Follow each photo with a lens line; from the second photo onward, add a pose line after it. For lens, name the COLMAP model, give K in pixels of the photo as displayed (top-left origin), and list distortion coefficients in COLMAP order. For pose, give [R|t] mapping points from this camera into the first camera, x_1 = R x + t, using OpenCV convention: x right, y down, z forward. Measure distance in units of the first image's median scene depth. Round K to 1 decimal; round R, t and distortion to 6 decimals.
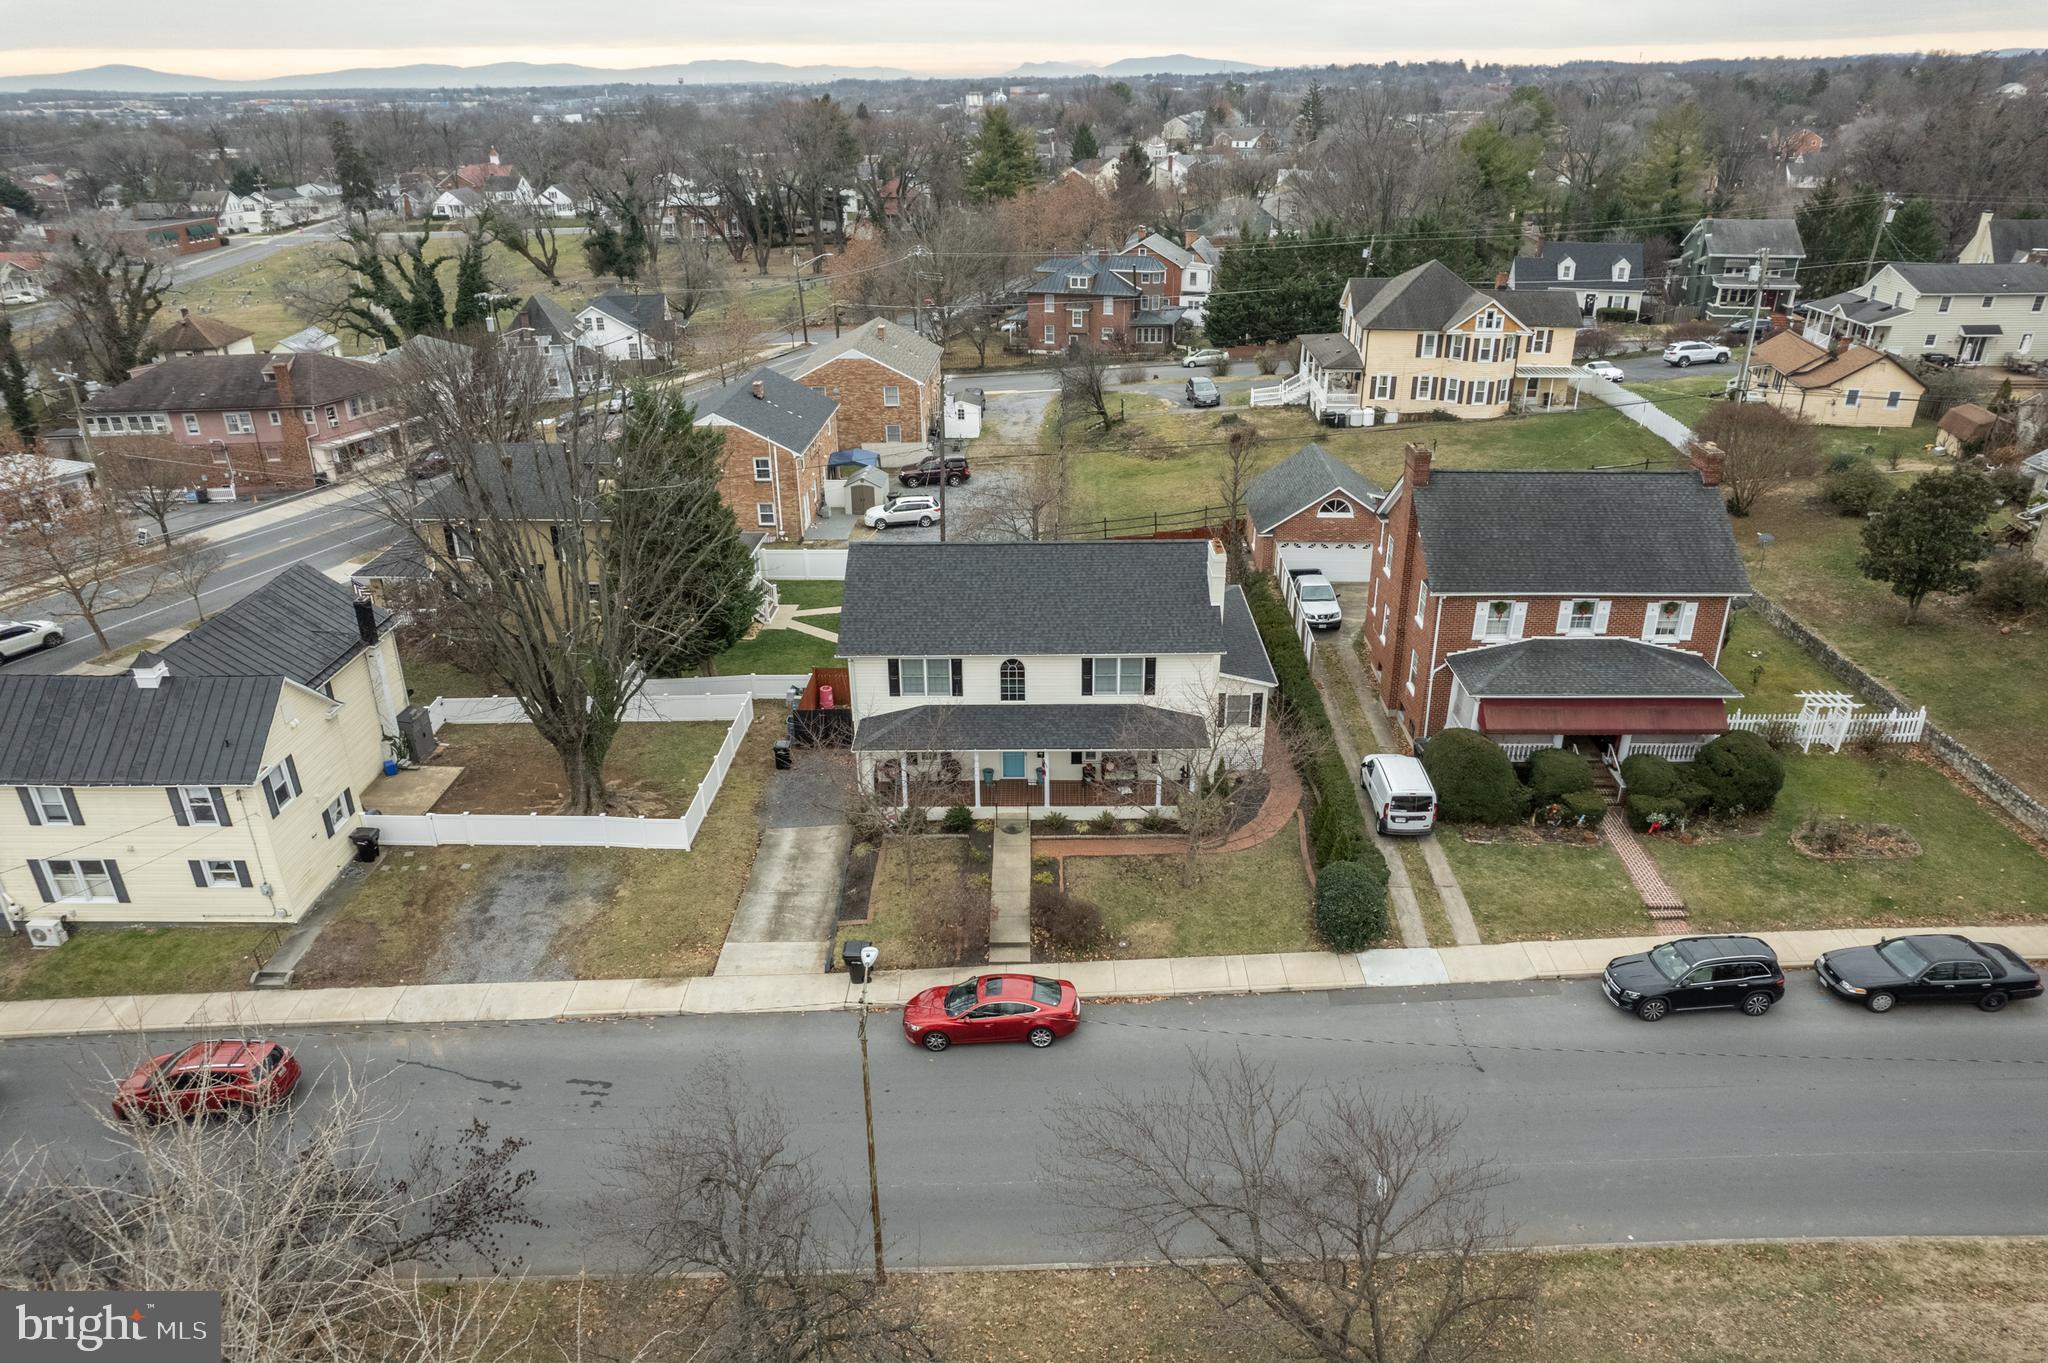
lens RADIAL K [[1313.3, 0, 1024.0], [0, 1313.3, 681.5], [0, 0, 1]] dist [-0.073929, 0.065978]
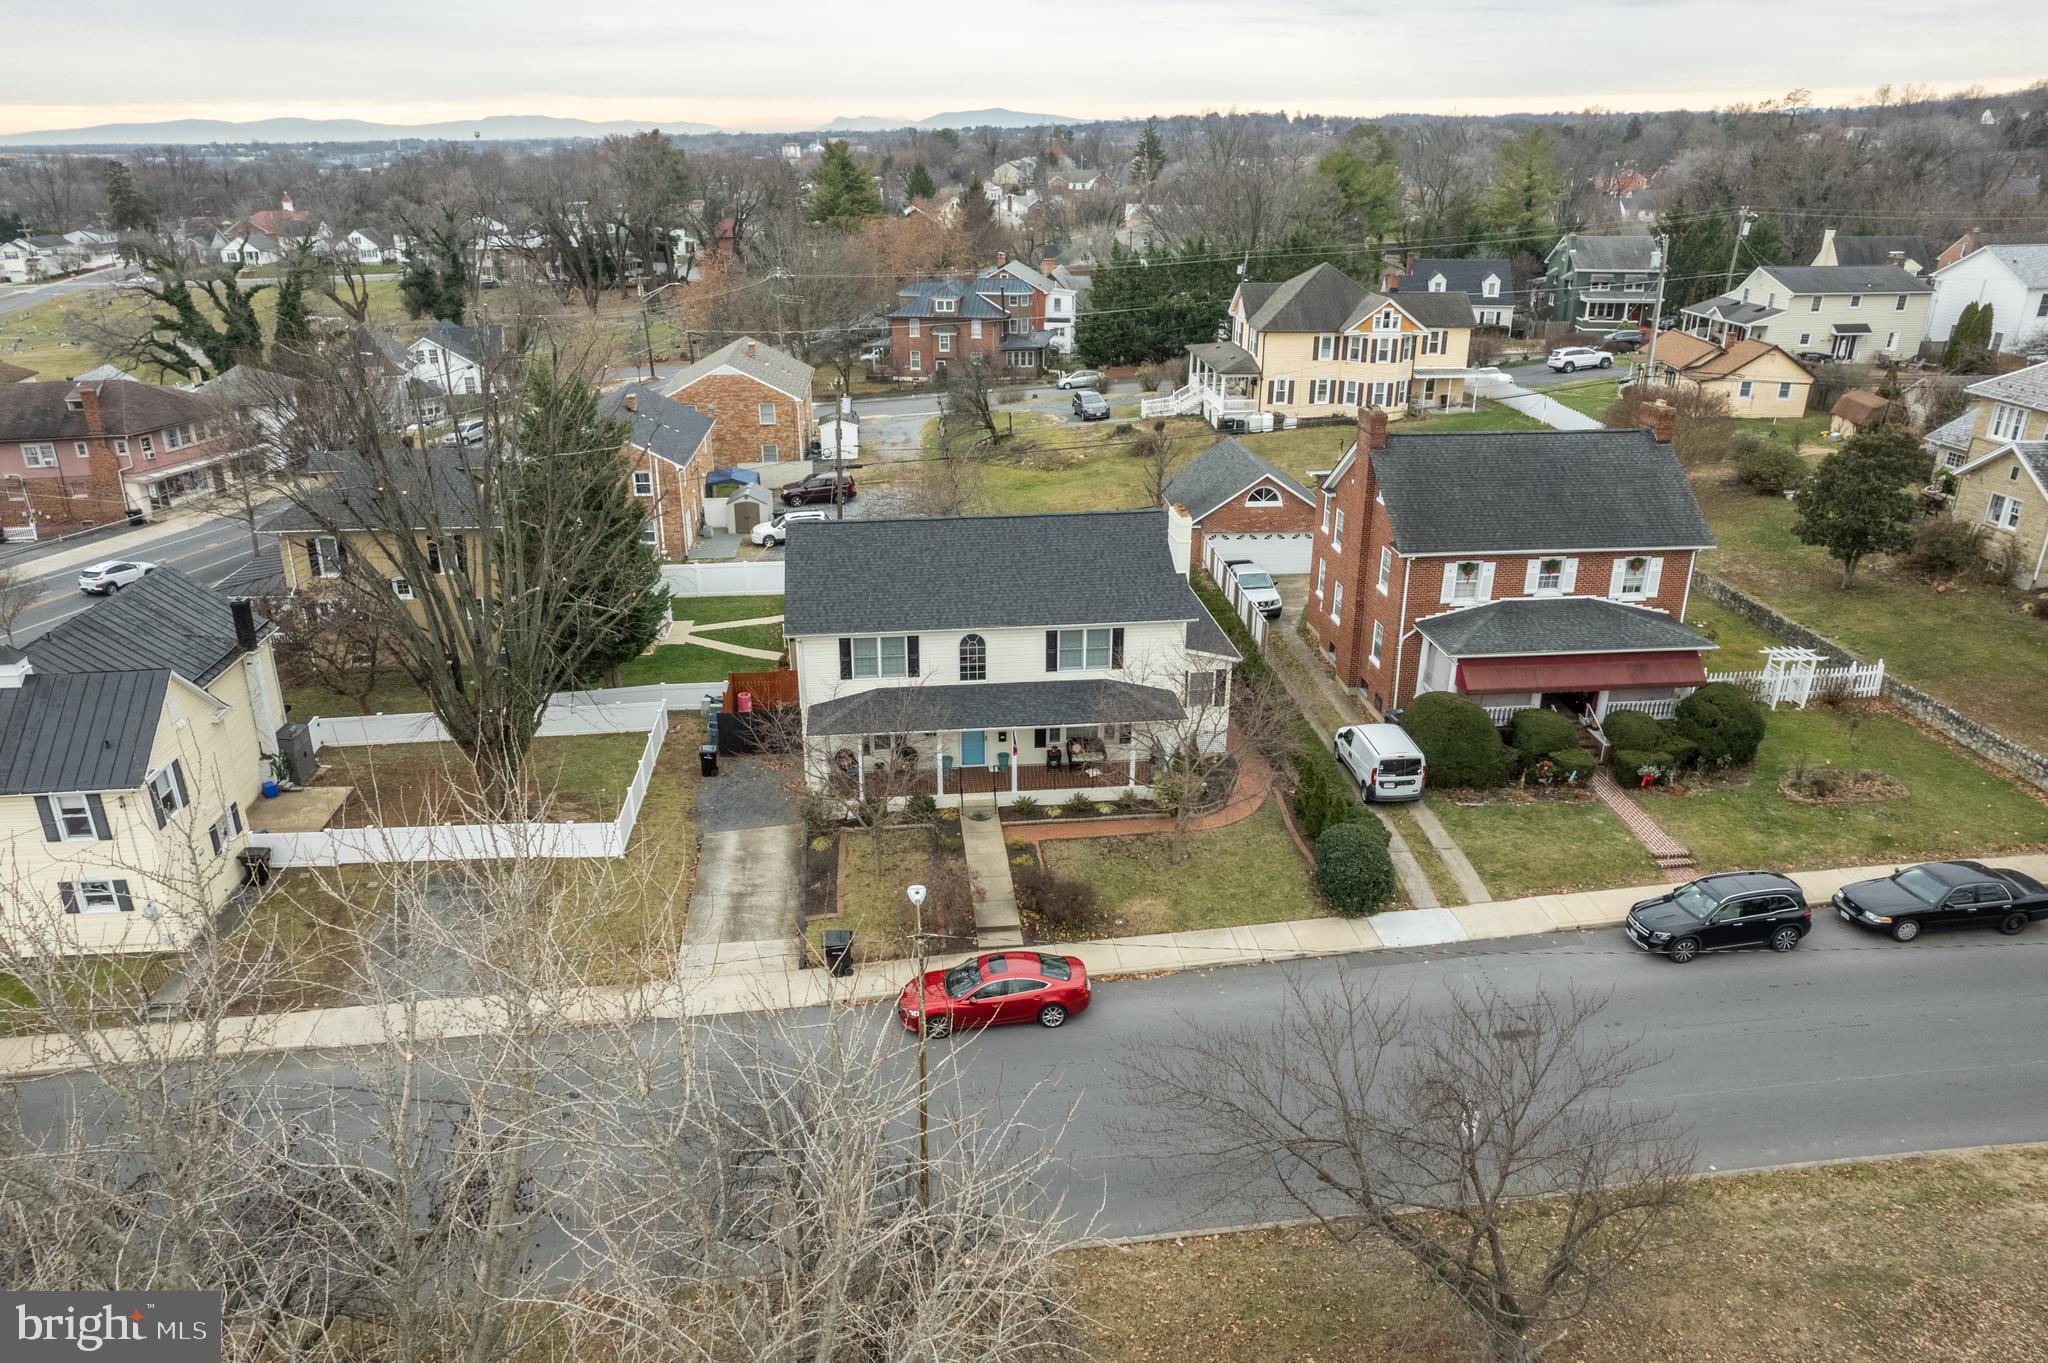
lens RADIAL K [[1381.8, 0, 974.4], [0, 1381.8, 681.5], [0, 0, 1]] dist [-0.073949, 0.066705]
pose [[0.995746, -0.034142, 0.085583, -0.089338], [0.038700, 0.997888, -0.052180, 0.065343], [-0.083621, 0.055270, 0.994964, 0.020351]]
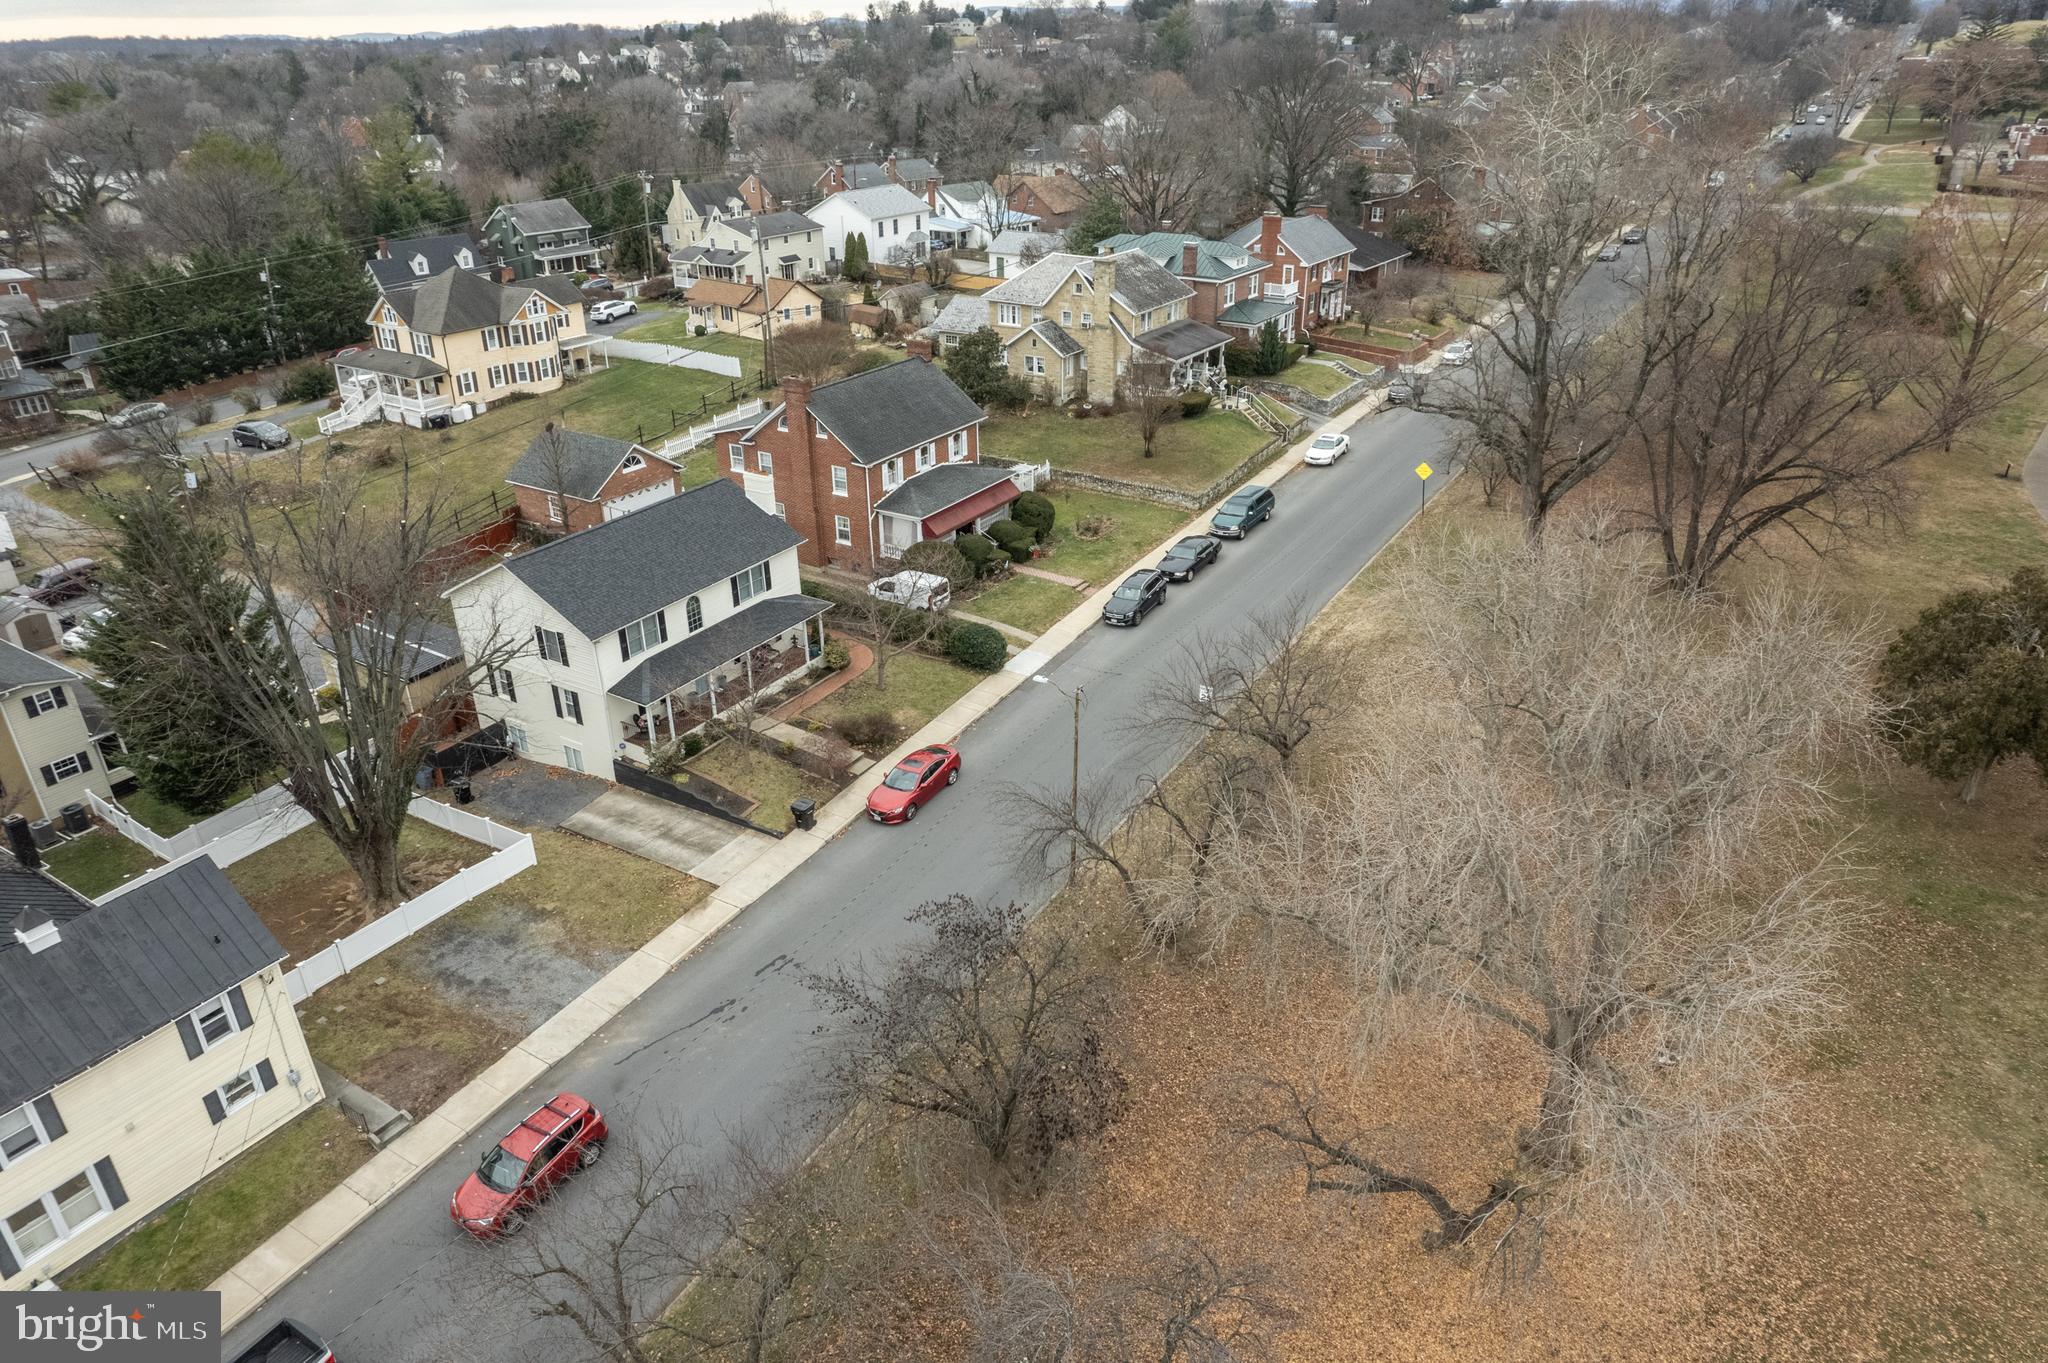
lens RADIAL K [[1313.3, 0, 1024.0], [0, 1313.3, 681.5], [0, 0, 1]] dist [-0.073929, 0.065978]
pose [[0.514914, -0.376205, 0.770282, -0.810342], [0.366918, 0.908809, 0.198587, -0.072813], [-0.774749, 0.180375, 0.605995, 0.004503]]
